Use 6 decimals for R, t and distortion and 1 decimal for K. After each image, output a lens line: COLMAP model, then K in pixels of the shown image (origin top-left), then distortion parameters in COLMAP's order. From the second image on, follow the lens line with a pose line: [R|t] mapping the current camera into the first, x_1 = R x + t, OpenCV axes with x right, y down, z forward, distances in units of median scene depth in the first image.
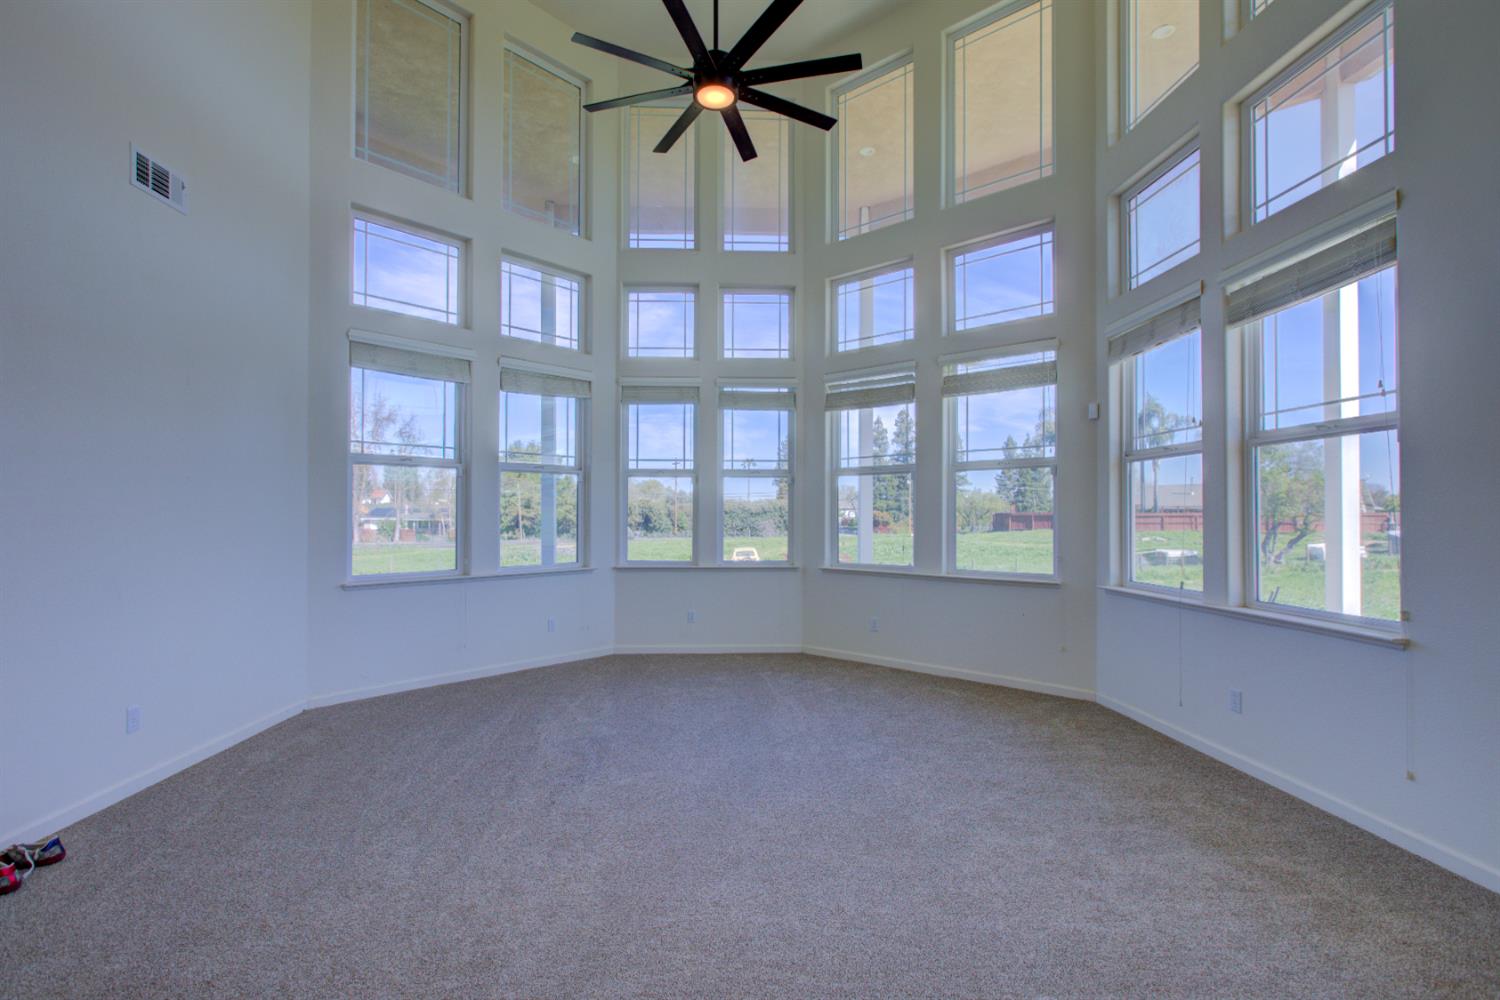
lens RADIAL K [[678.1, 0, 741.2], [0, 678.1, 504.9], [0, 0, 1]] dist [-0.008202, 0.004132]
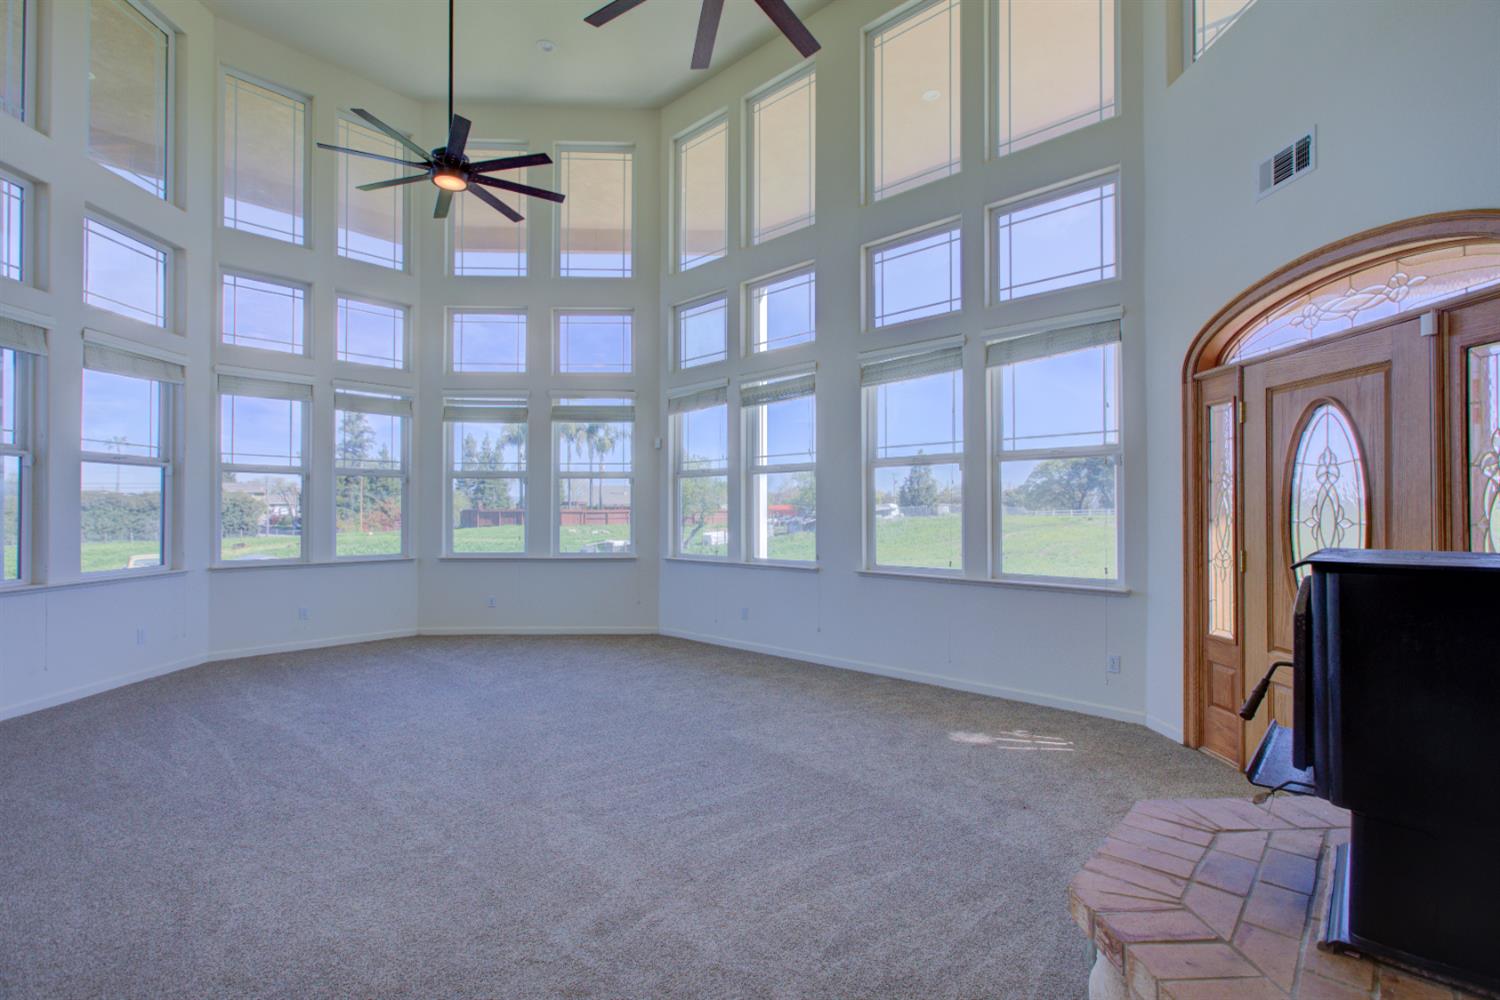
lens RADIAL K [[678.1, 0, 741.2], [0, 678.1, 504.9], [0, 0, 1]] dist [-0.008202, 0.004132]
pose [[0.716798, 0.005698, 0.697258, -0.315207], [-0.009146, 0.999957, 0.001231, -0.003106], [-0.697221, -0.007260, 0.716819, -0.175398]]
